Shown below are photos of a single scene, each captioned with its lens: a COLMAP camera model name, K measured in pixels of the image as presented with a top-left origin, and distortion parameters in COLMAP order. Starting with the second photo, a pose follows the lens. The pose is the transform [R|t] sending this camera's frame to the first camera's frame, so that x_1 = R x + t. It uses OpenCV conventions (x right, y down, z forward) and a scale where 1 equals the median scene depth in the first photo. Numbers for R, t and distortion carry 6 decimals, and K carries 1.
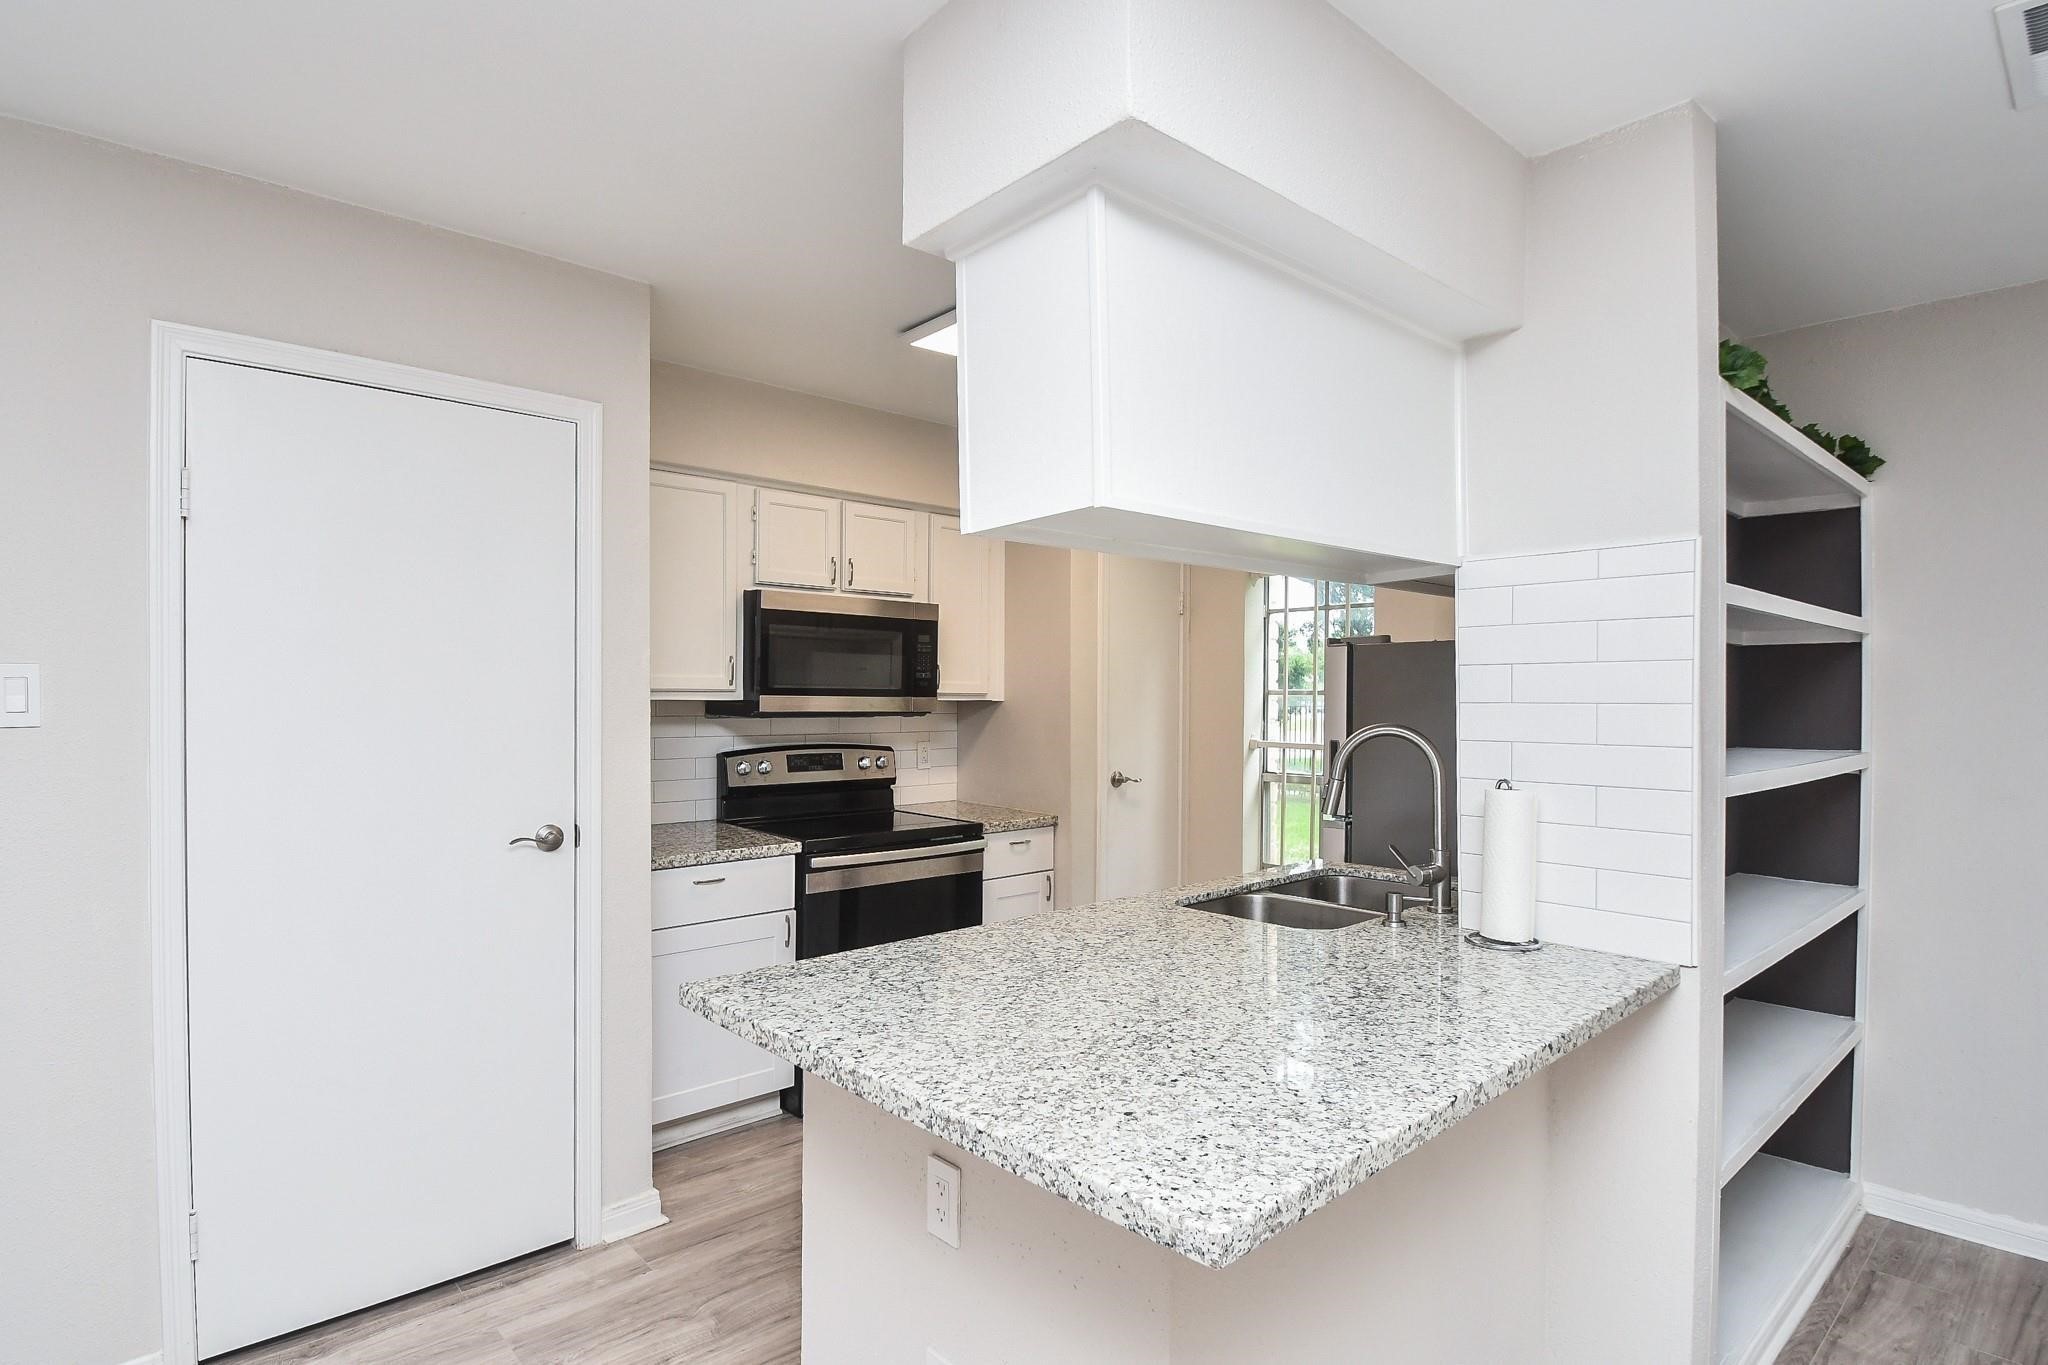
lens RADIAL K [[1045.1, 0, 985.3], [0, 1045.1, 699.8], [0, 0, 1]] dist [0.000347, 0.000120]
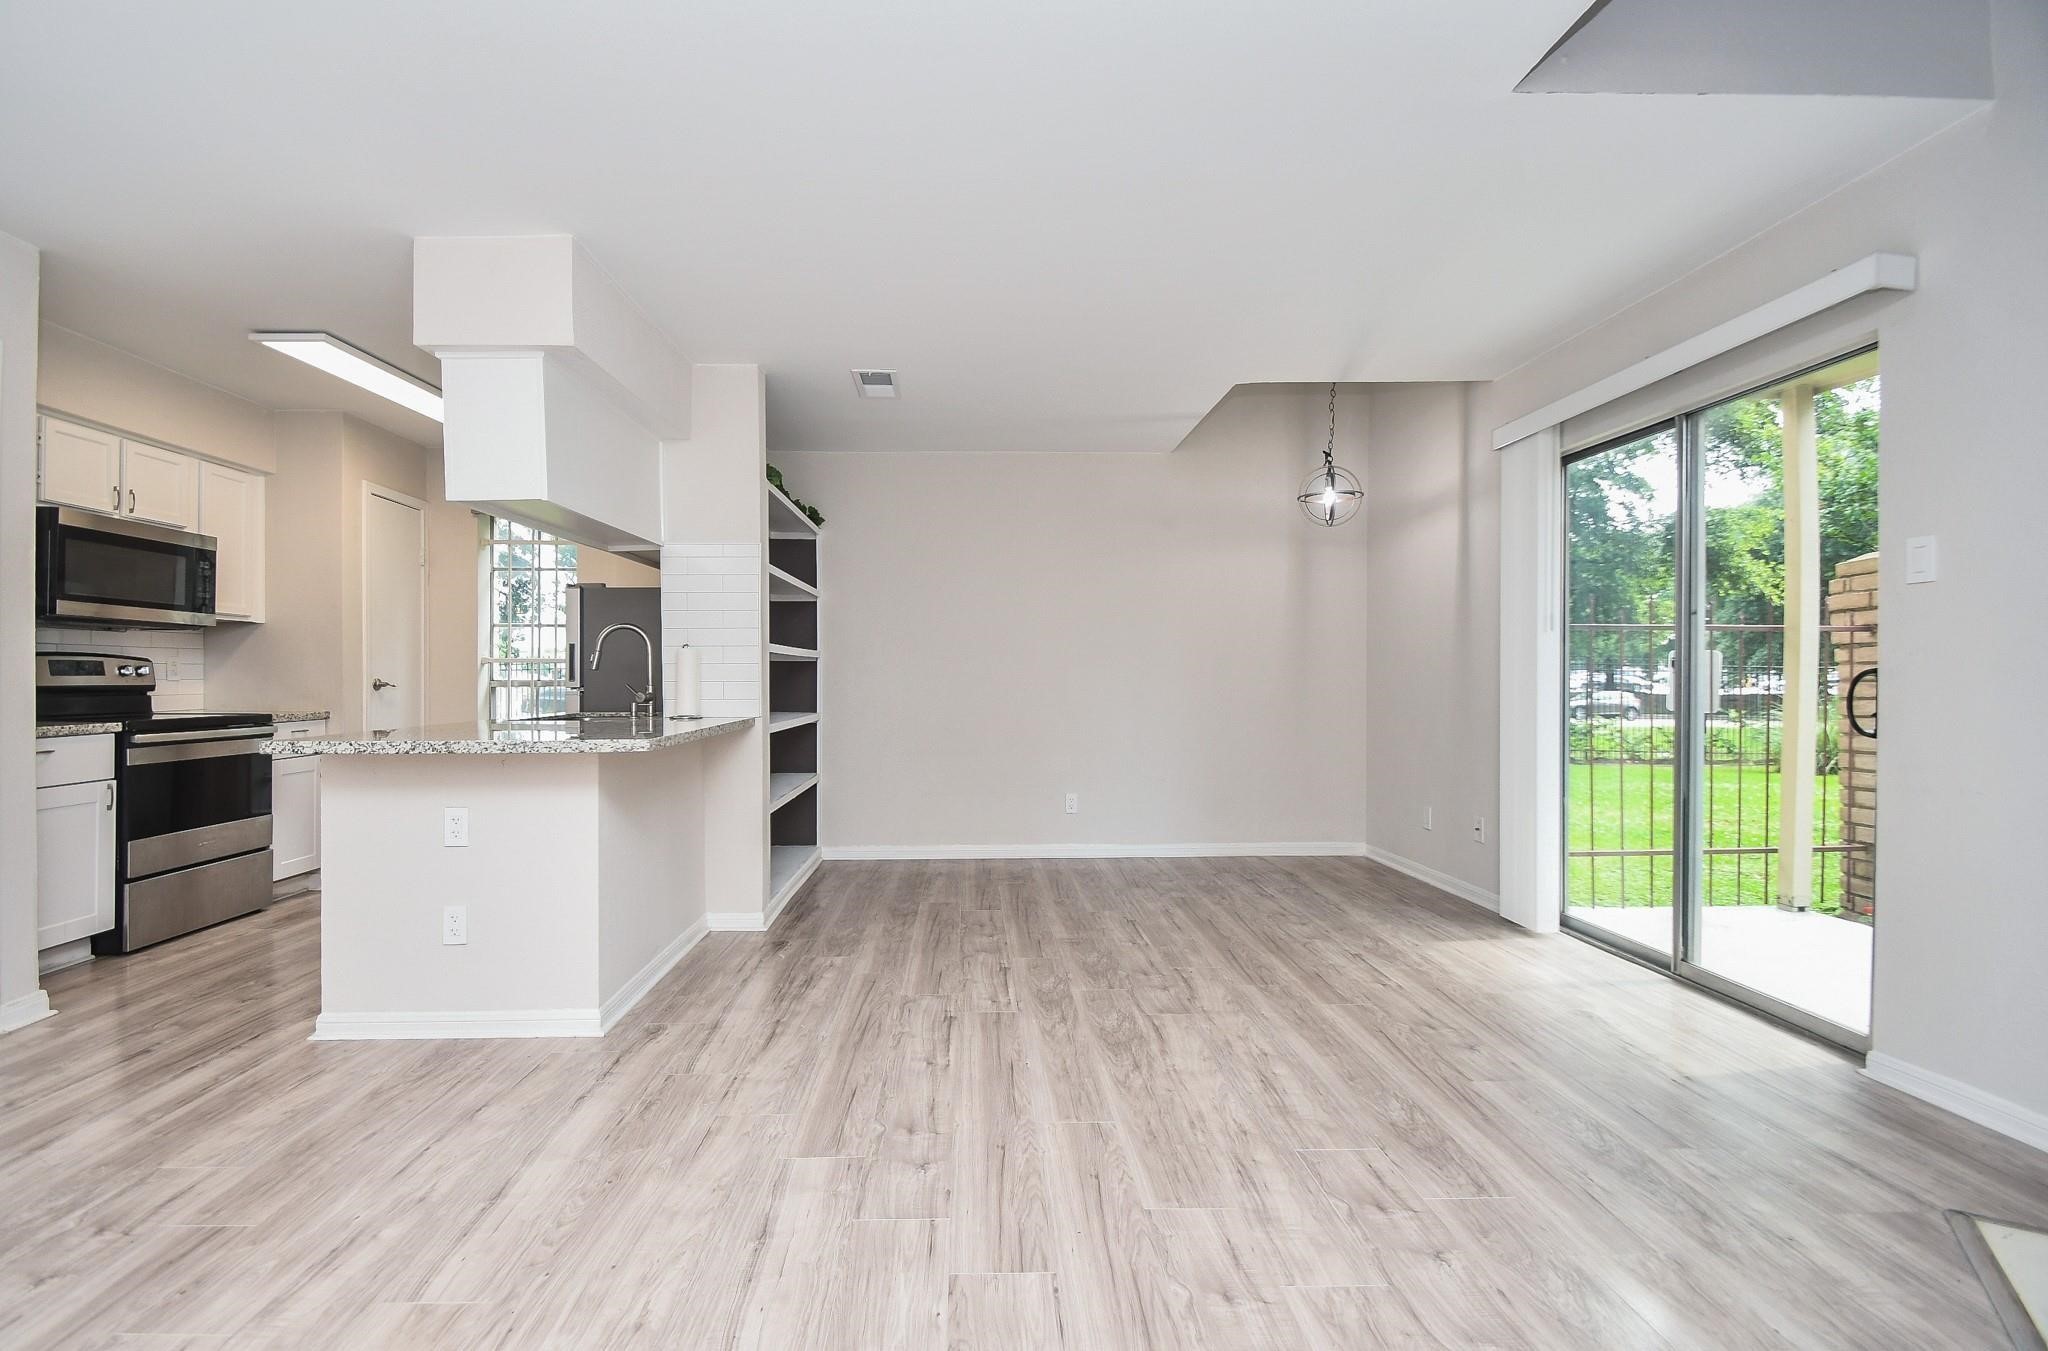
lens RADIAL K [[923.4, 0, 1014.0], [0, 923.4, 678.0], [0, 0, 1]] dist [0.002868, -0.010402]
pose [[0.624464, -0.004991, 0.781038, -0.312598], [0.006430, 0.999979, 0.001249, 0.078570], [-0.781027, 0.004242, 0.624483, -0.398915]]
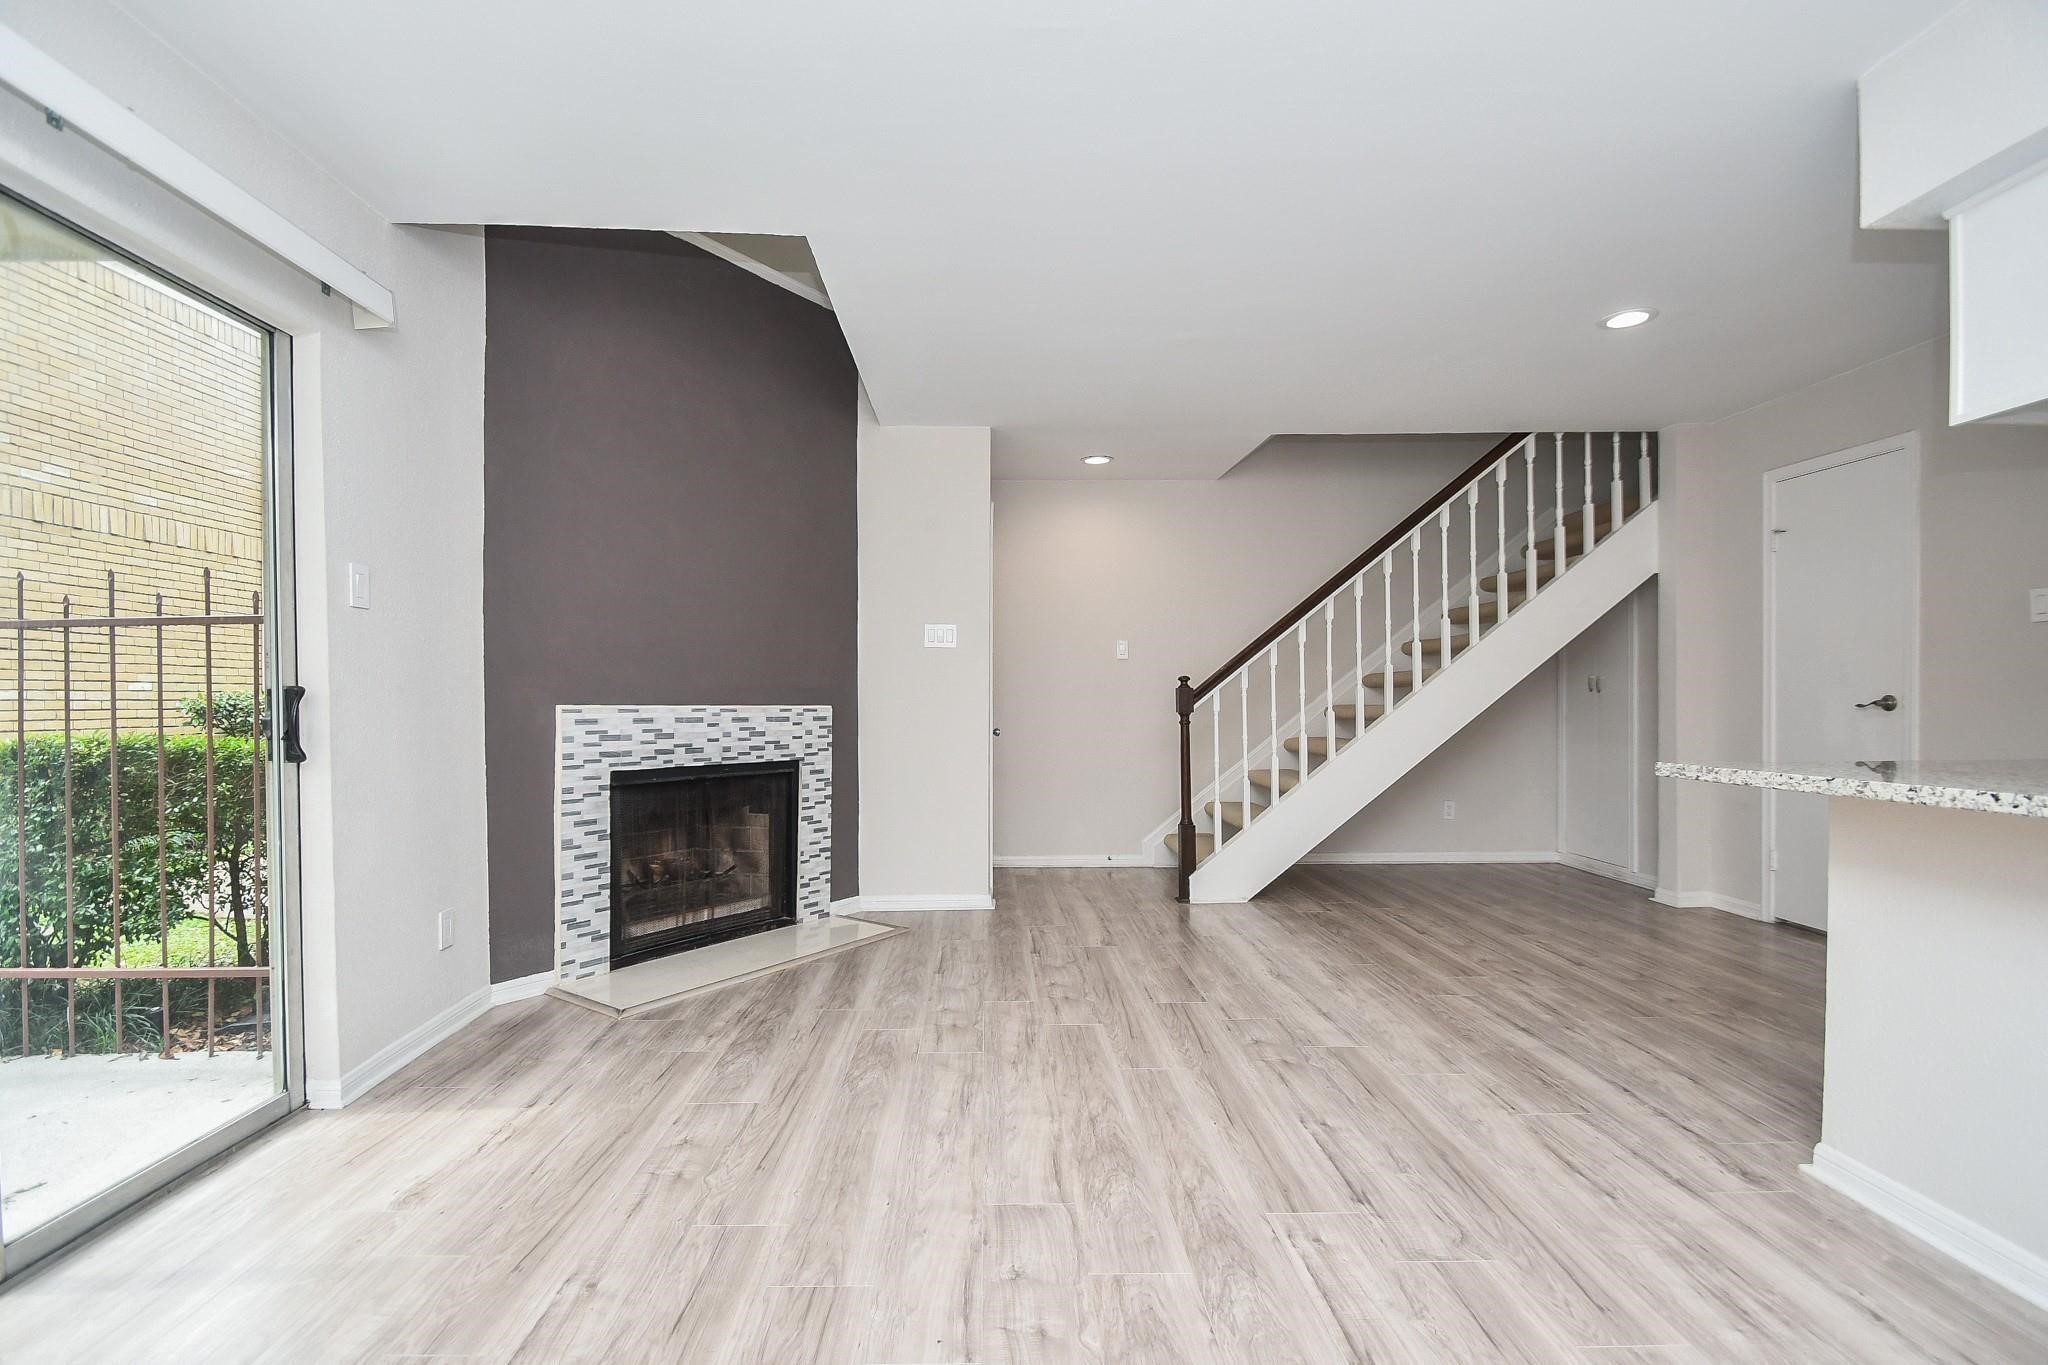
lens RADIAL K [[910.0, 0, 992.6], [0, 910.0, 701.2], [0, 0, 1]] dist [0.014050, -0.014061]
pose [[-0.658592, 0.002516, -0.752496, 0.759343], [-0.000569, 0.999992, 0.003841, 0.081483], [0.752500, 0.002958, -0.658586, 0.296200]]
